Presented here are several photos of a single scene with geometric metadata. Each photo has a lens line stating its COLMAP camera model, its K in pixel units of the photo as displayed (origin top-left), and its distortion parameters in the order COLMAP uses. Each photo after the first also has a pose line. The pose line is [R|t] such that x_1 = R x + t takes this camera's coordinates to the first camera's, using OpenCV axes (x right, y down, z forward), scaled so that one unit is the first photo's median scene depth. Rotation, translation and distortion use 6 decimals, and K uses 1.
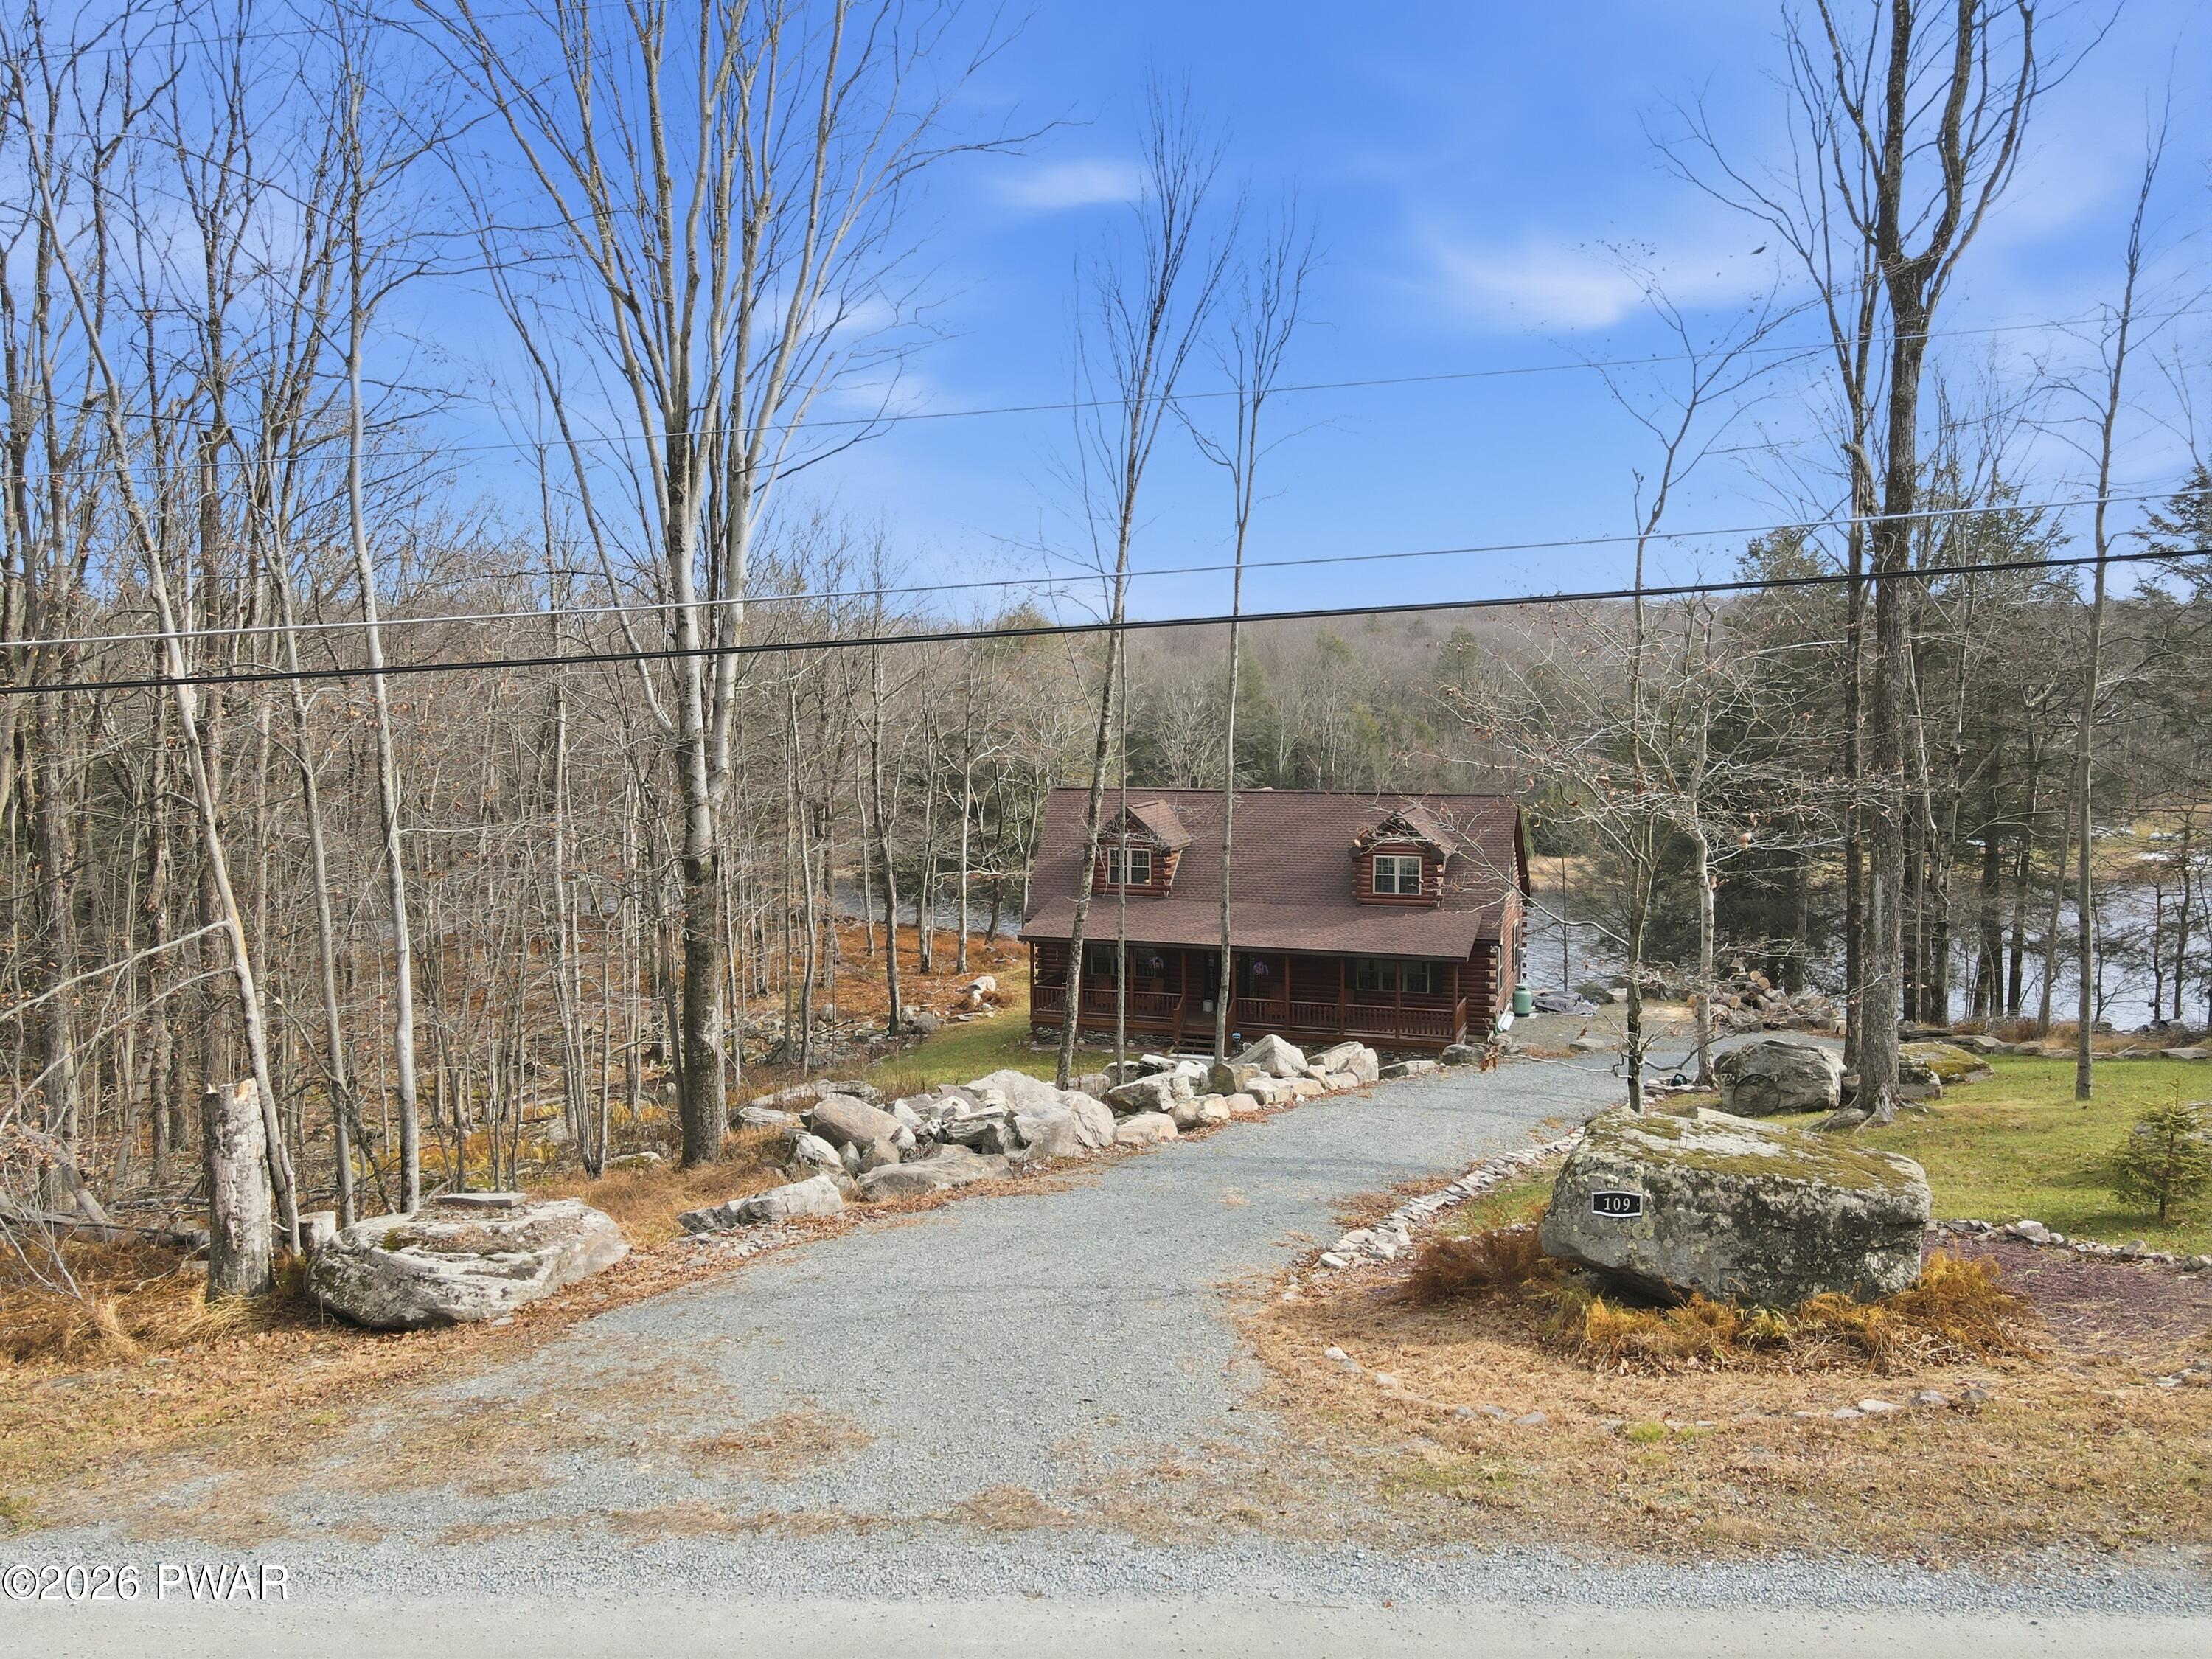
lens RADIAL K [[1638.2, 0, 1118.5], [0, 1638.2, 891.5], [0, 0, 1]] dist [0.029112, 0.007382]
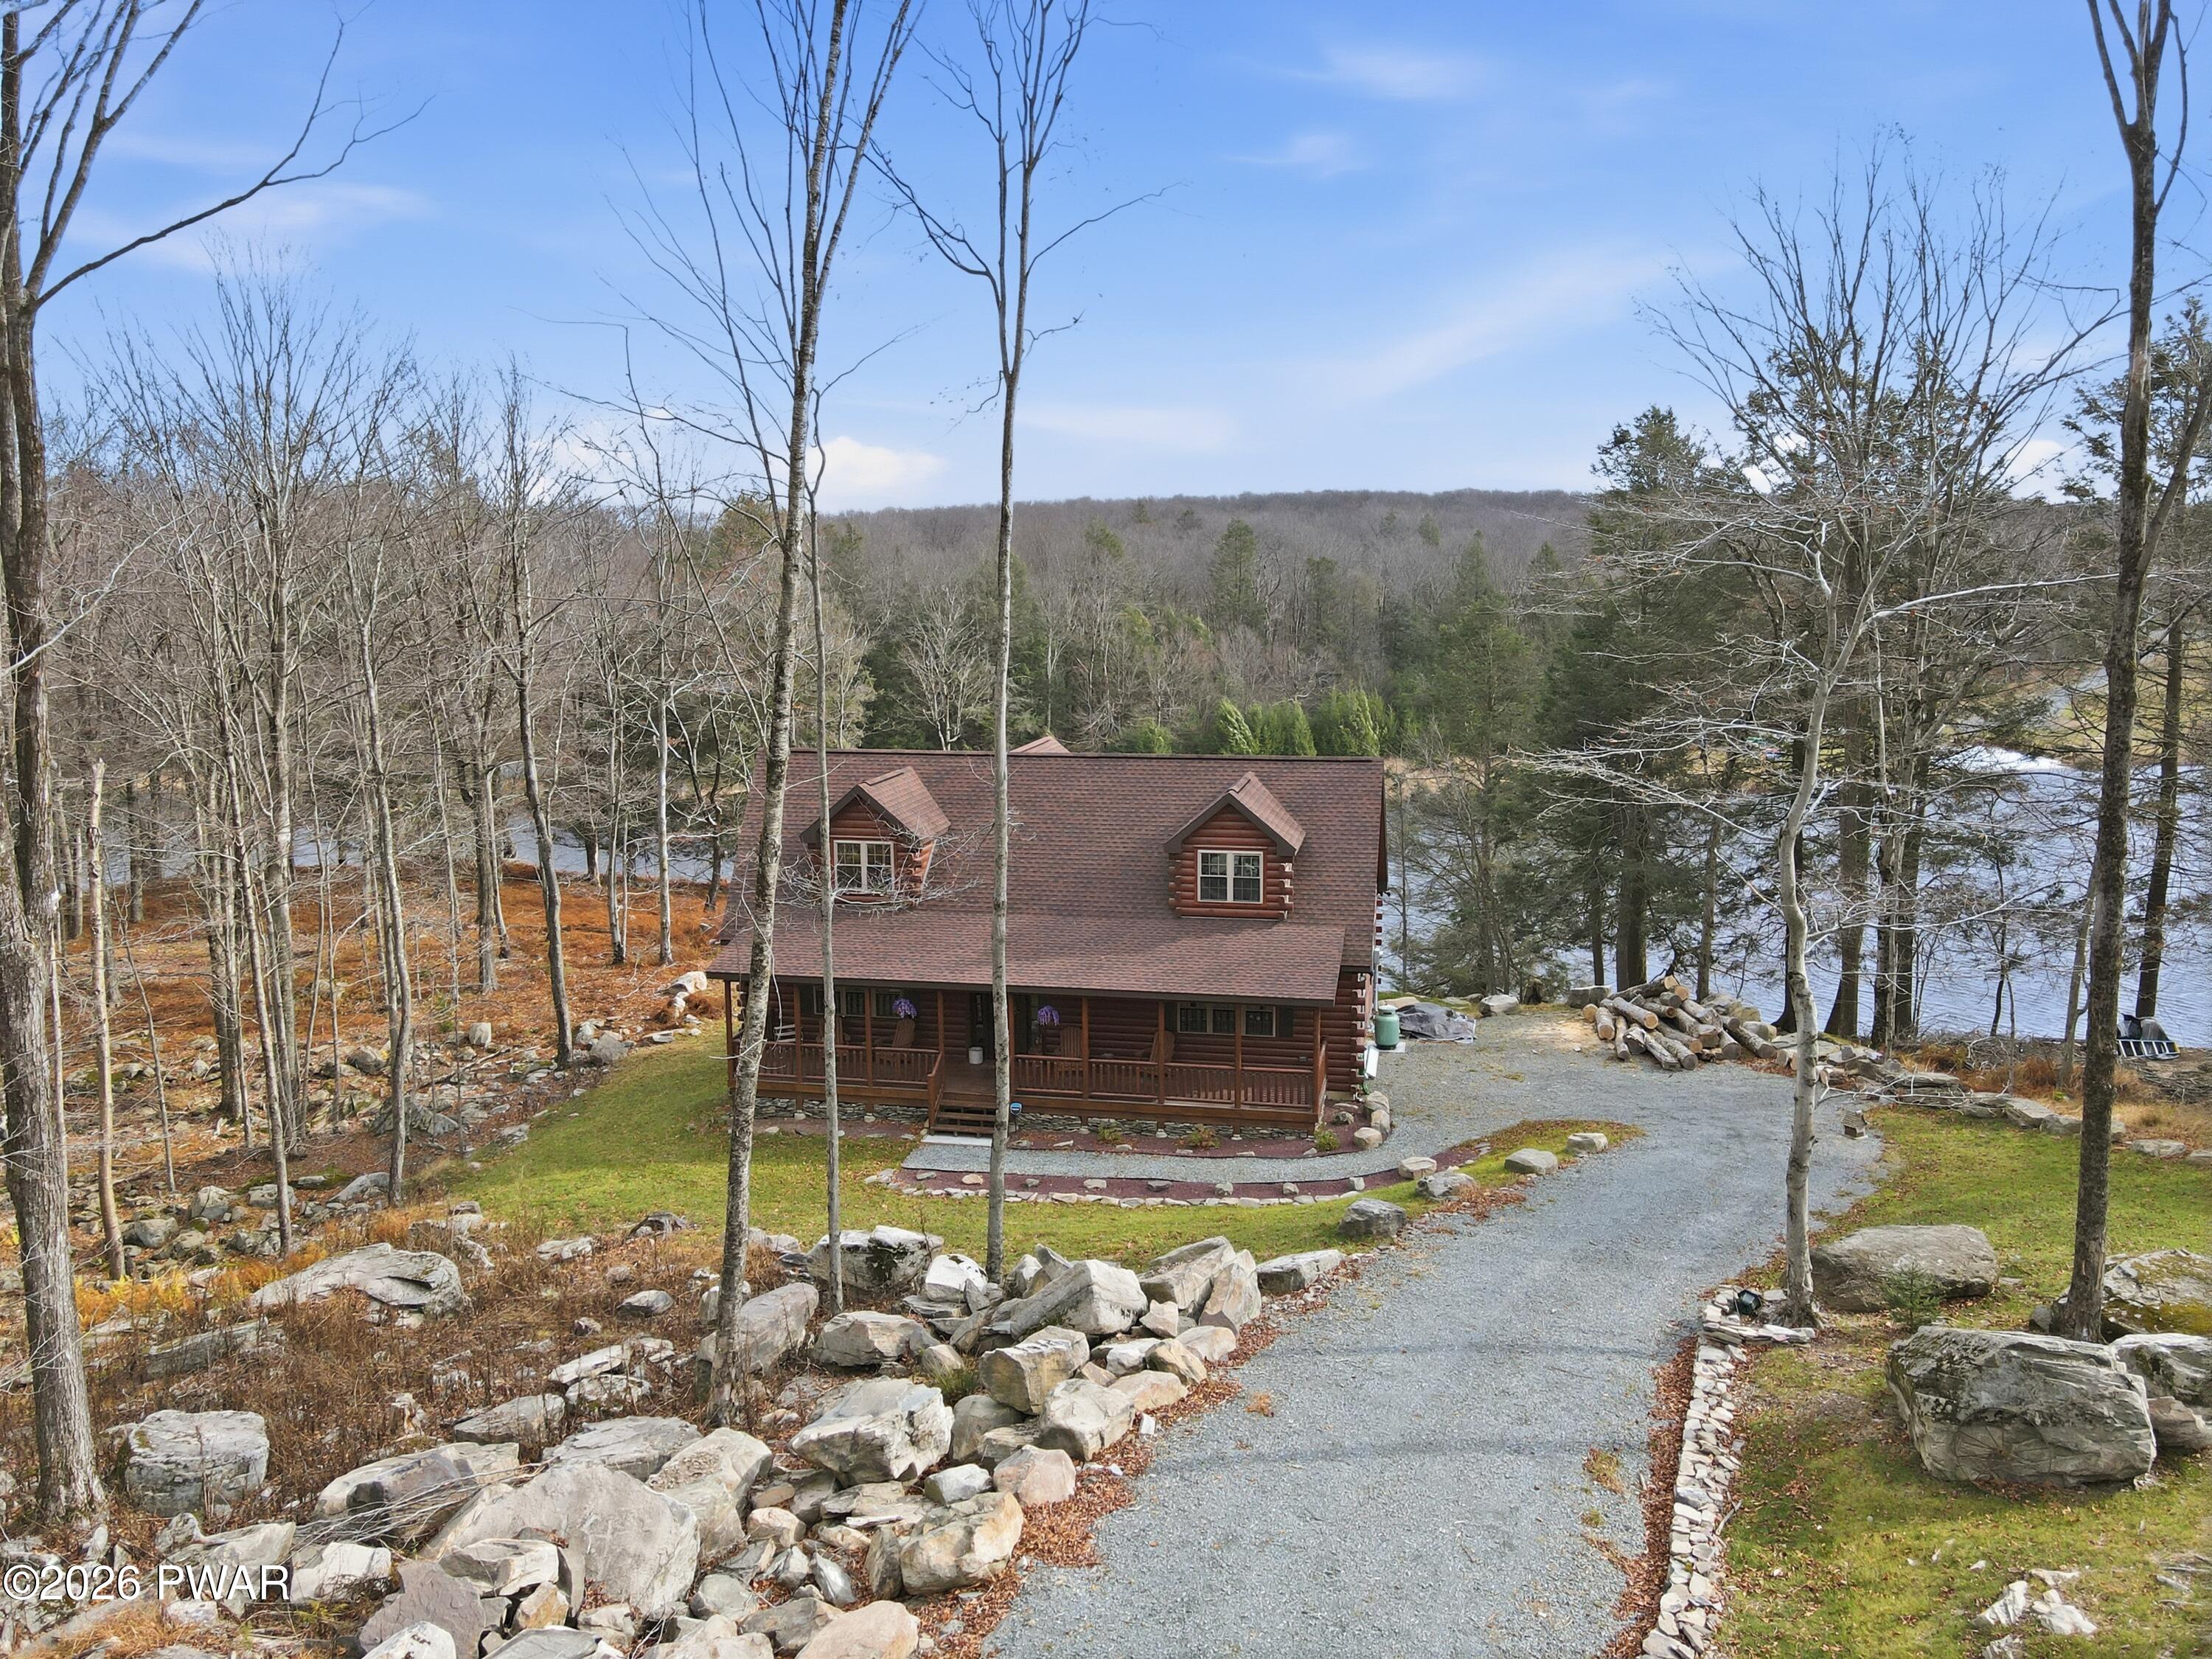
lens RADIAL K [[1638.2, 0, 1118.5], [0, 1638.2, 891.5], [0, 0, 1]] dist [0.029112, 0.007382]
pose [[0.989682, -0.028554, 0.140407, 0.017415], [0.019134, 0.997503, 0.067985, -0.054737], [-0.141998, -0.064597, 0.987757, 0.283434]]
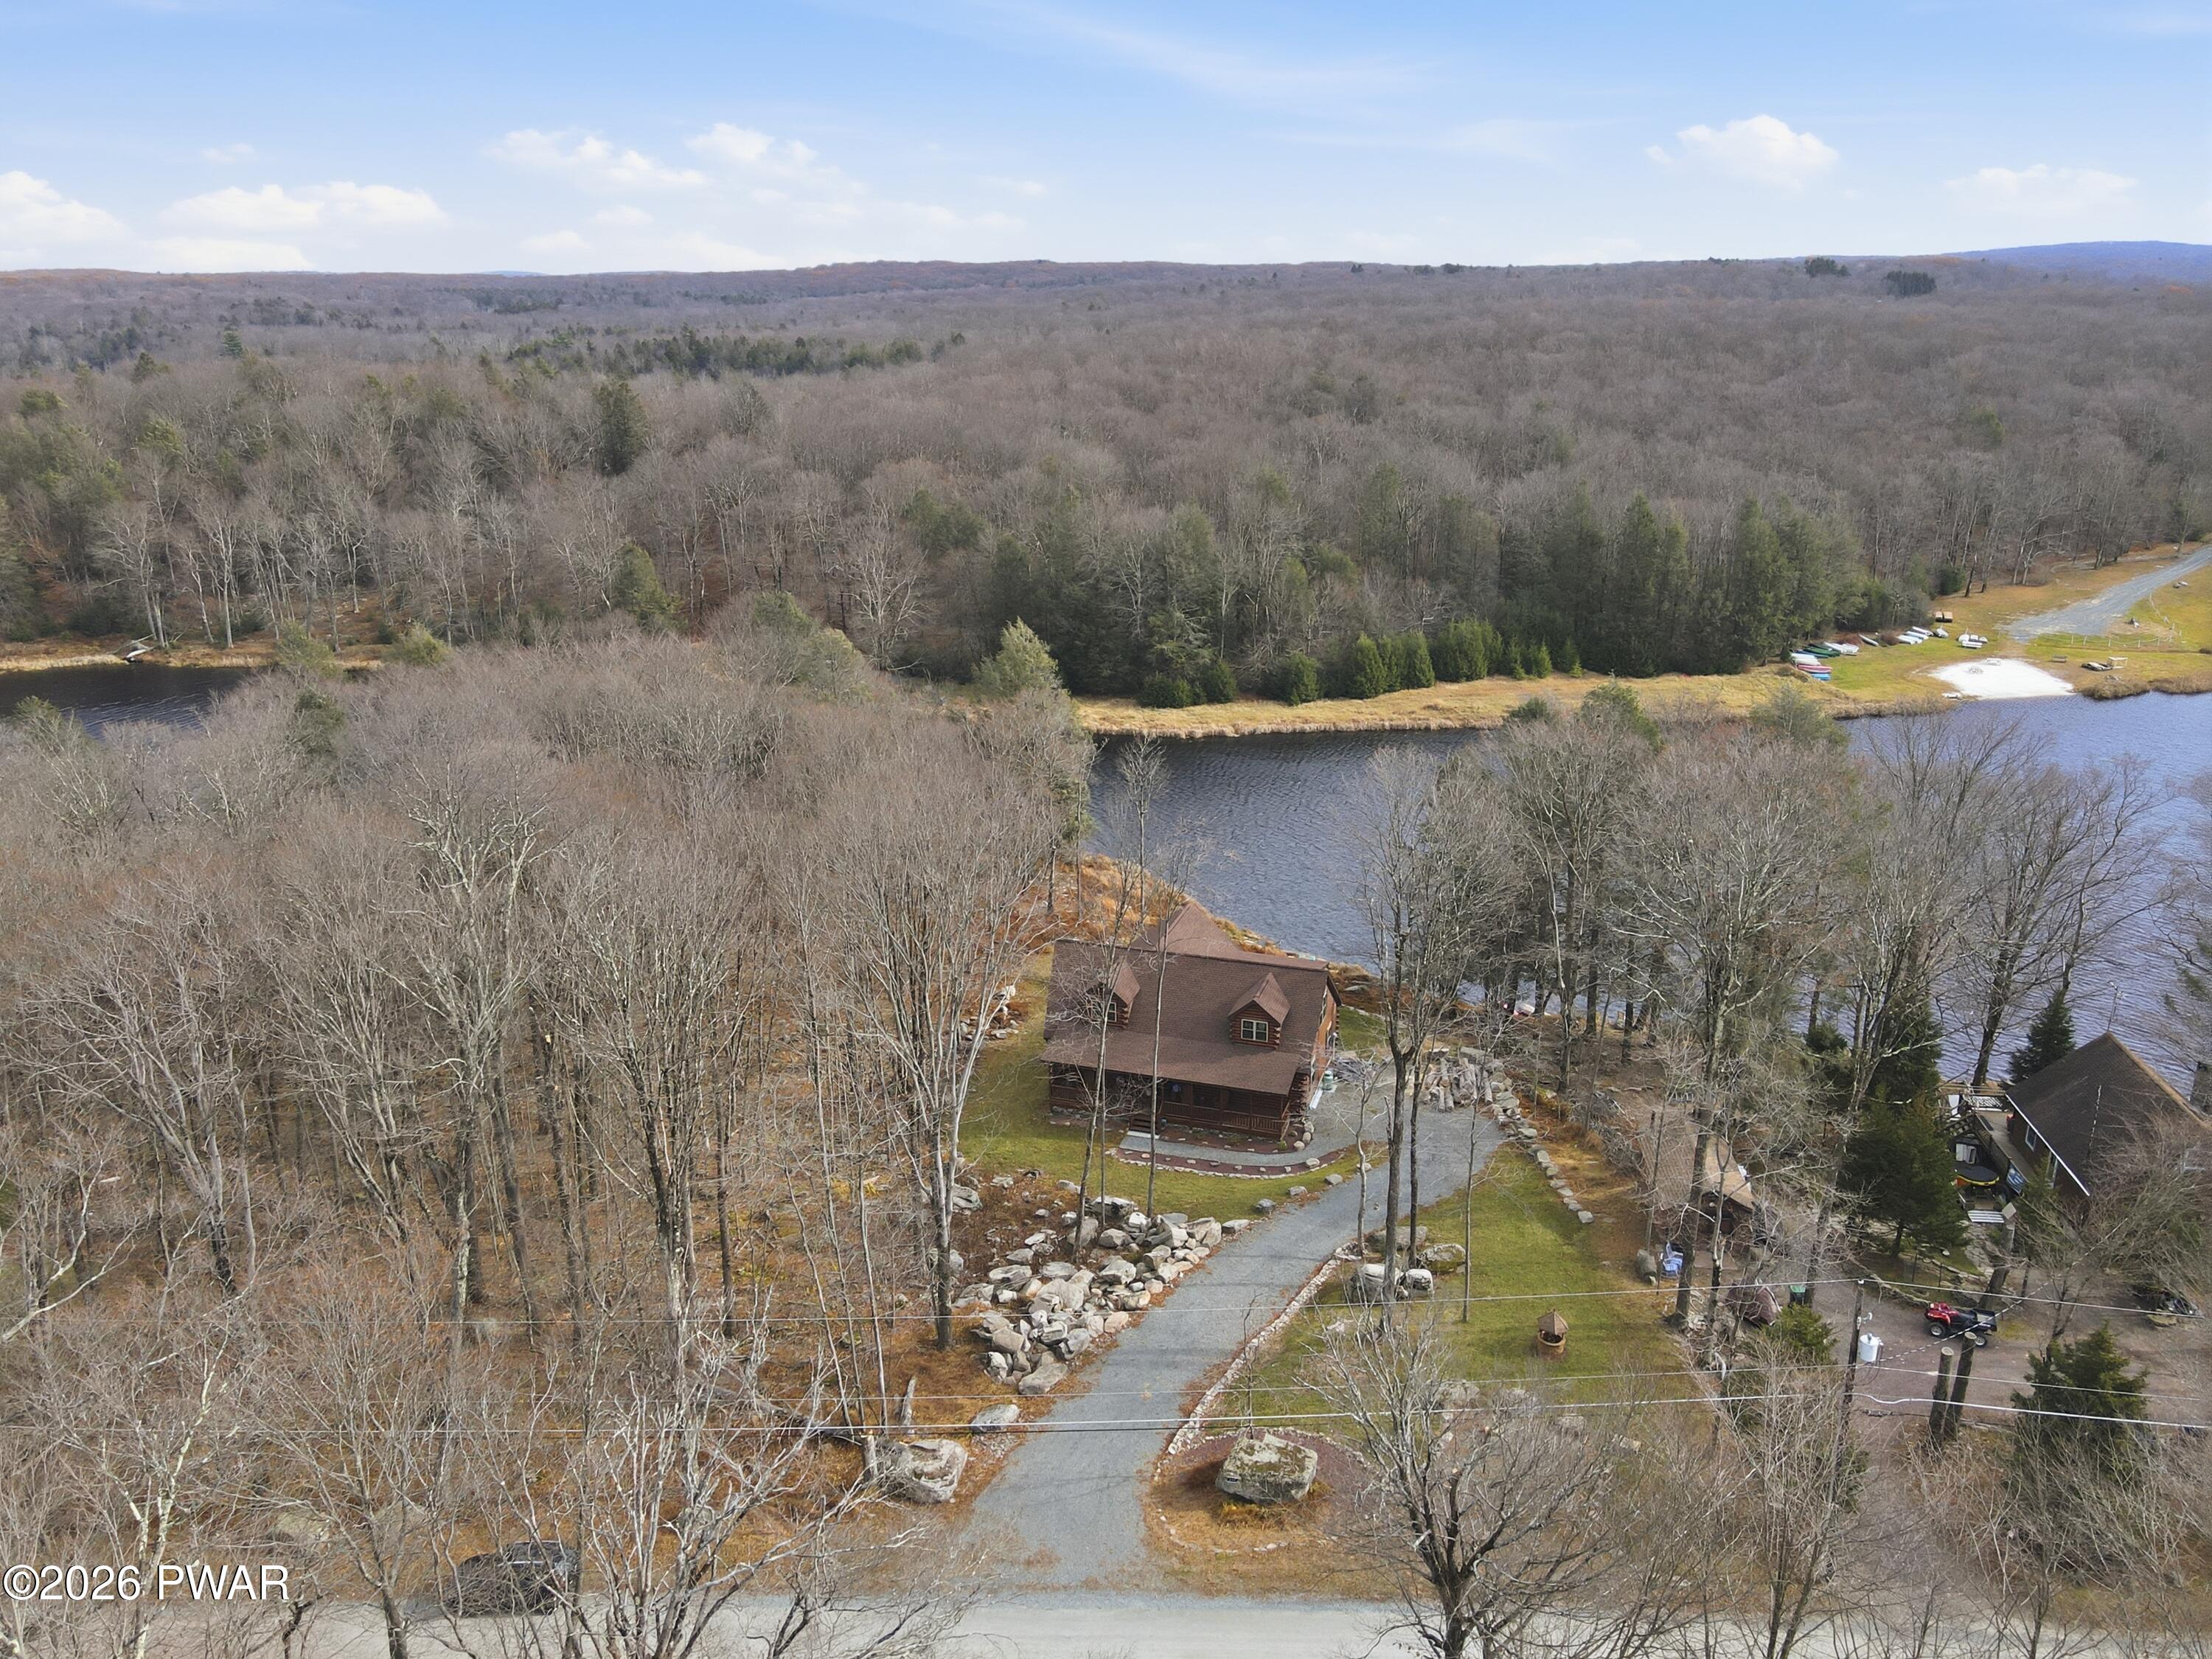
lens RADIAL K [[1622.0, 0, 1128.3], [0, 1622.0, 829.6], [0, 0, 1]] dist [0.022831, 0.003116]
pose [[0.999566, -0.013378, 0.026234, -0.010766], [0.008041, 0.980994, 0.193873, -0.577545], [-0.028329, -0.193578, 0.980676, -0.702939]]
